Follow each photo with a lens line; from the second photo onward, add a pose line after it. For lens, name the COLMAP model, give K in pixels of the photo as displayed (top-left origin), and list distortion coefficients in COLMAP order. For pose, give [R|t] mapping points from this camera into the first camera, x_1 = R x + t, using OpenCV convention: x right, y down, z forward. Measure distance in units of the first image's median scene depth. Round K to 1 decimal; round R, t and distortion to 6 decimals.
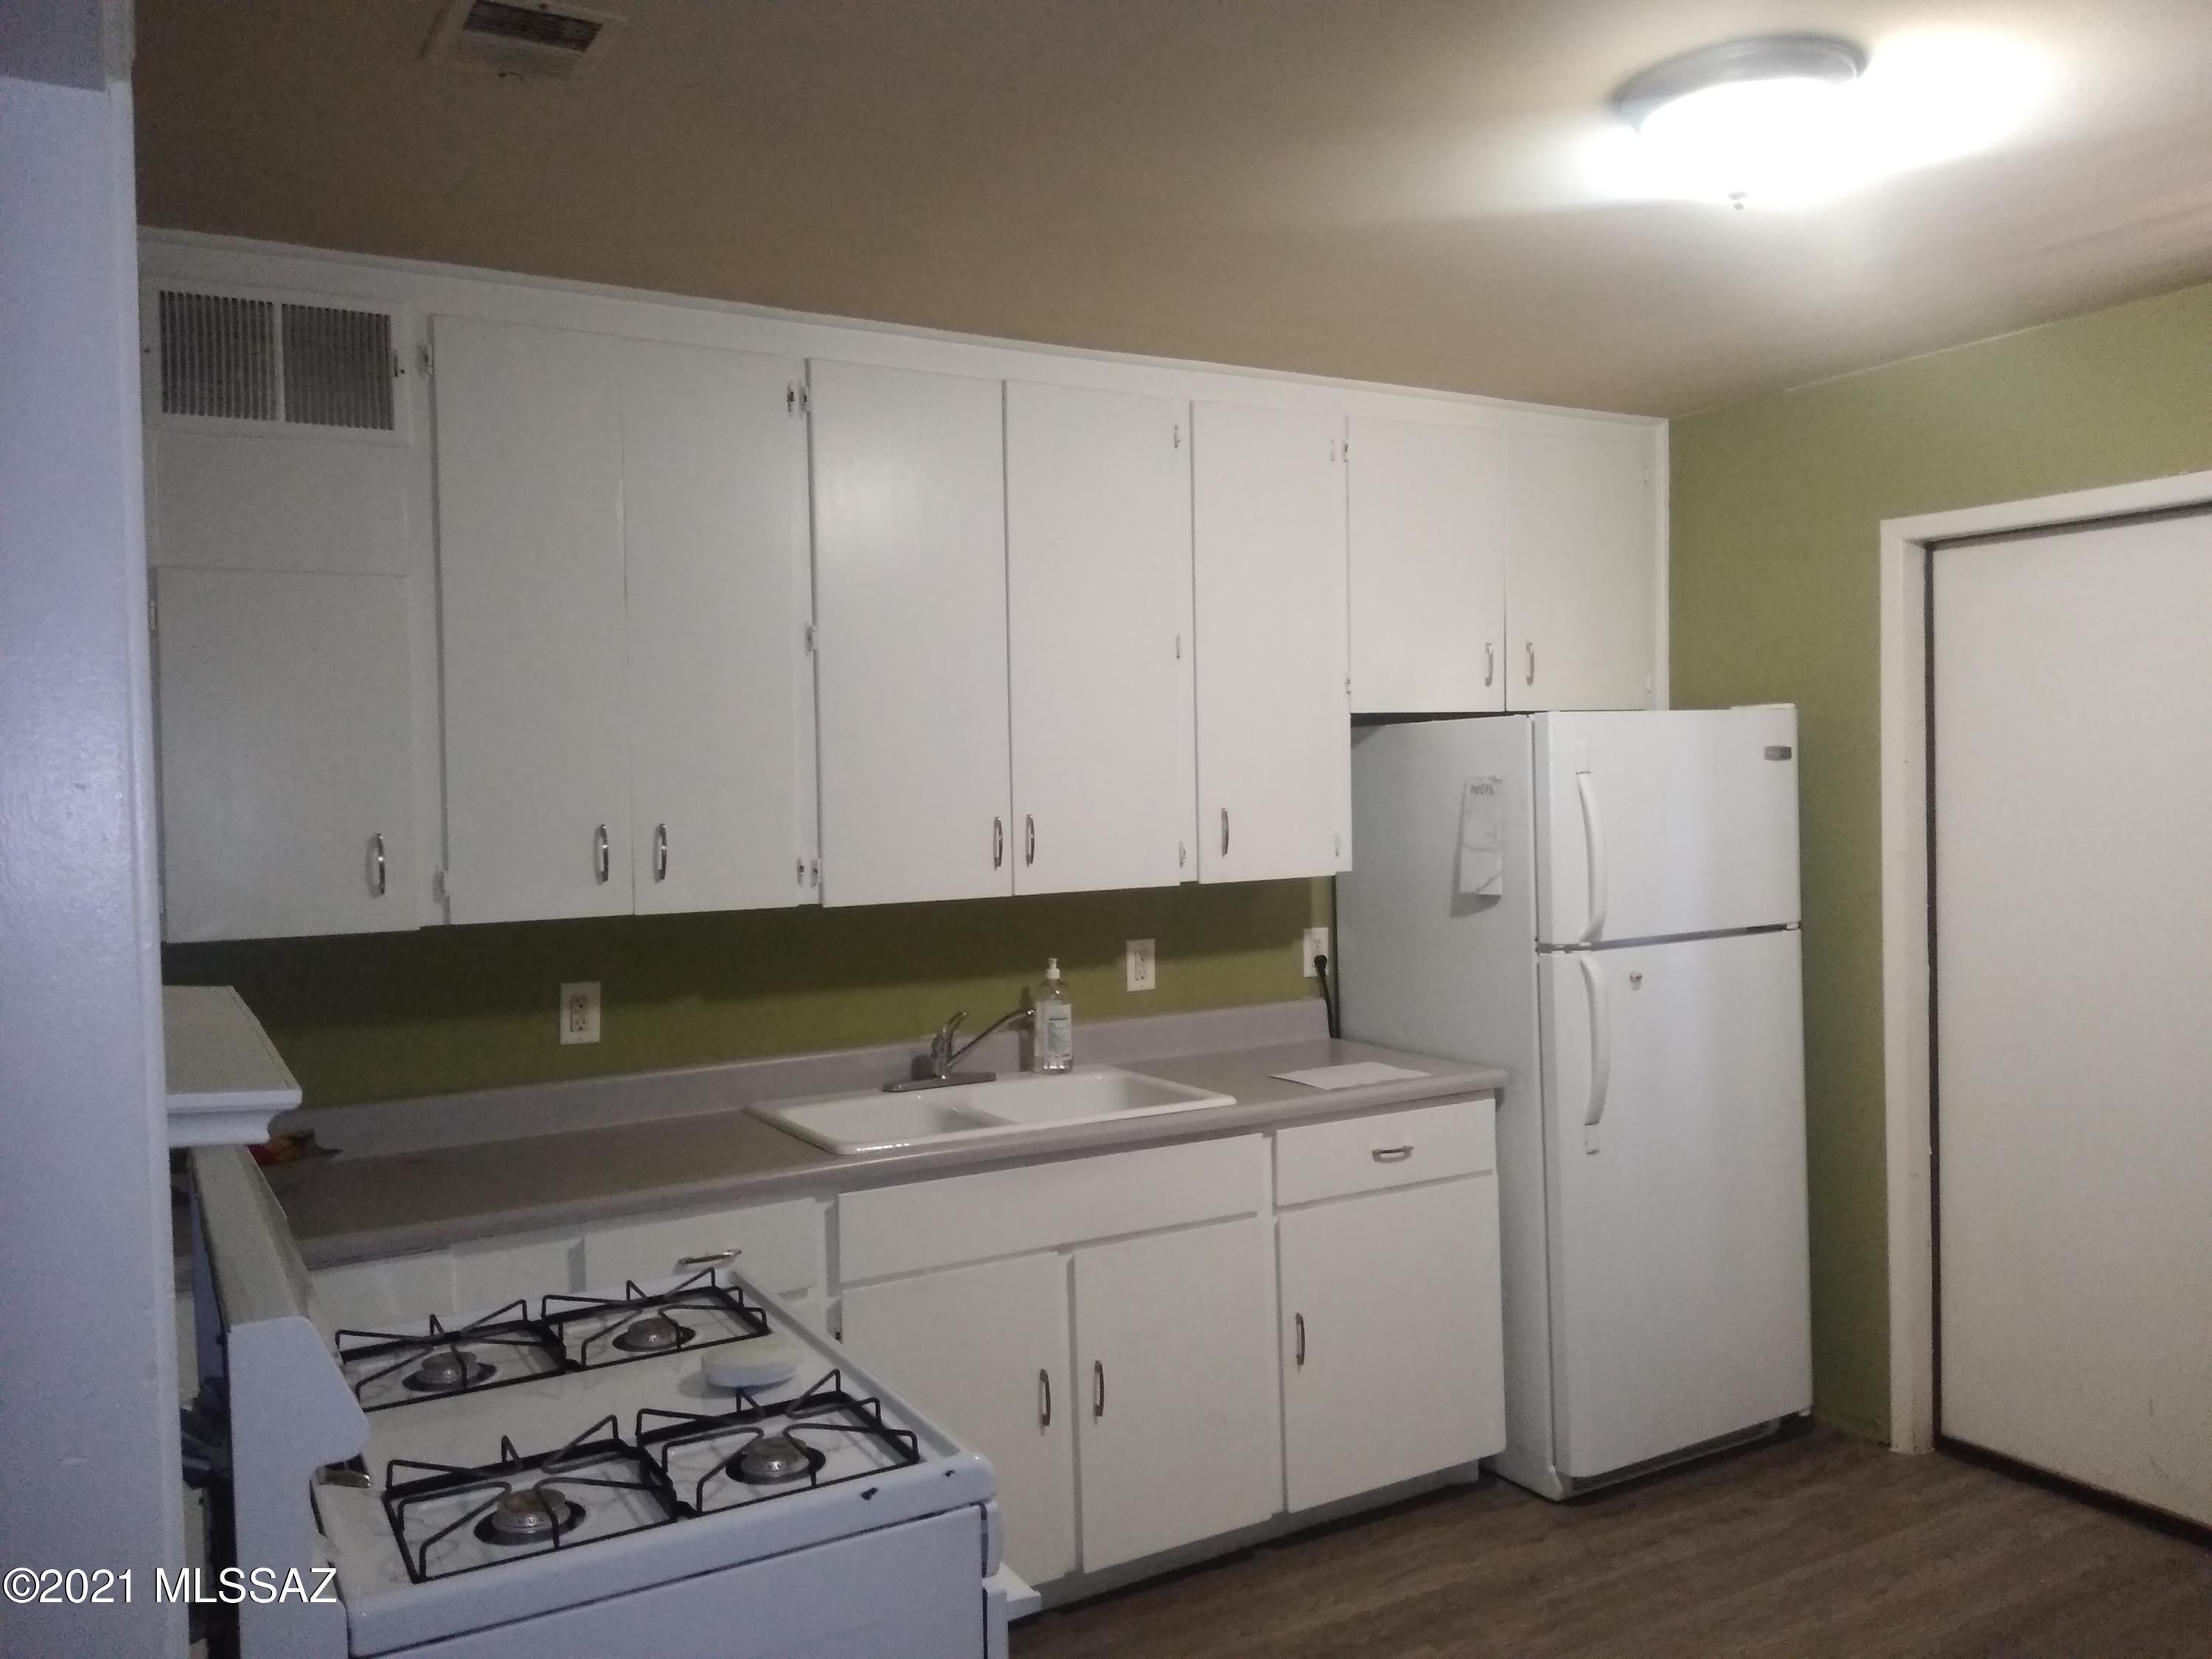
lens RADIAL K [[1711.1, 0, 1102.7], [0, 1711.1, 814.0], [0, 0, 1]] dist [0.072810, -0.101278]
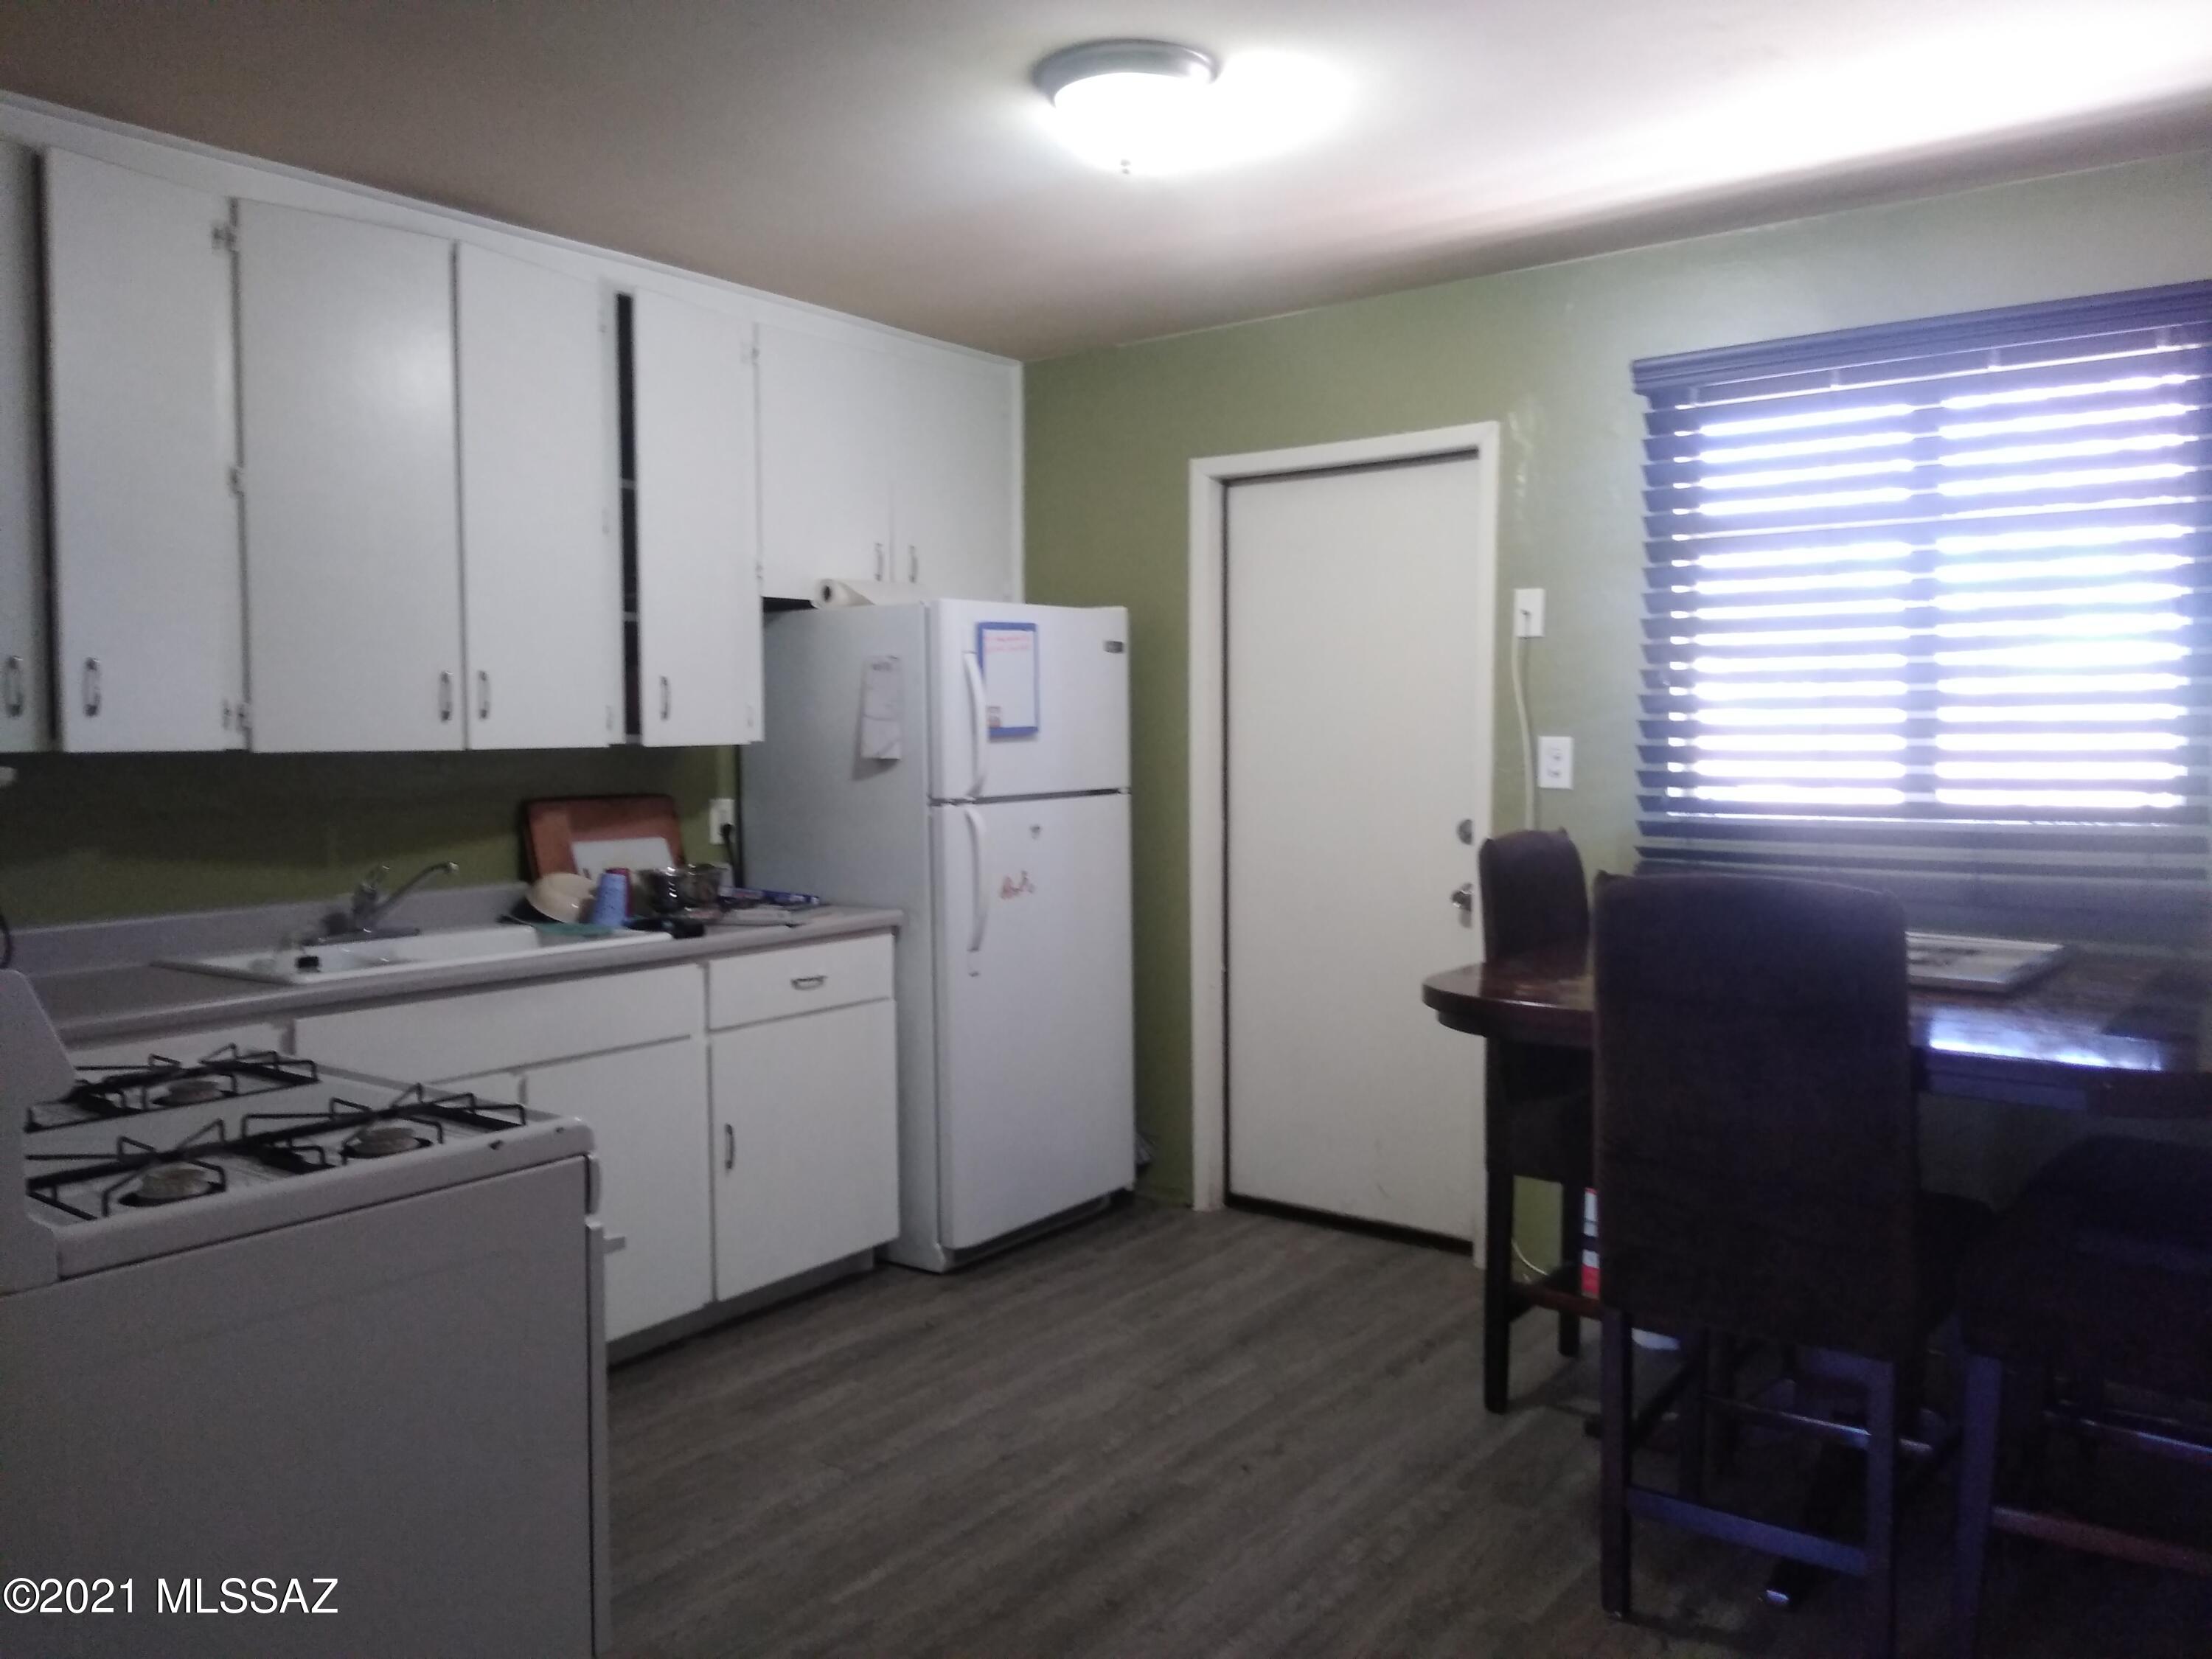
lens RADIAL K [[1711.1, 0, 1107.2], [0, 1711.1, 808.2], [0, 0, 1]] dist [0.072810, -0.101278]
pose [[0.919781, -0.004125, 0.392410, -0.089554], [-0.004757, 0.999754, 0.021660, 0.055536], [-0.392402, -0.021789, 0.919536, -0.108152]]
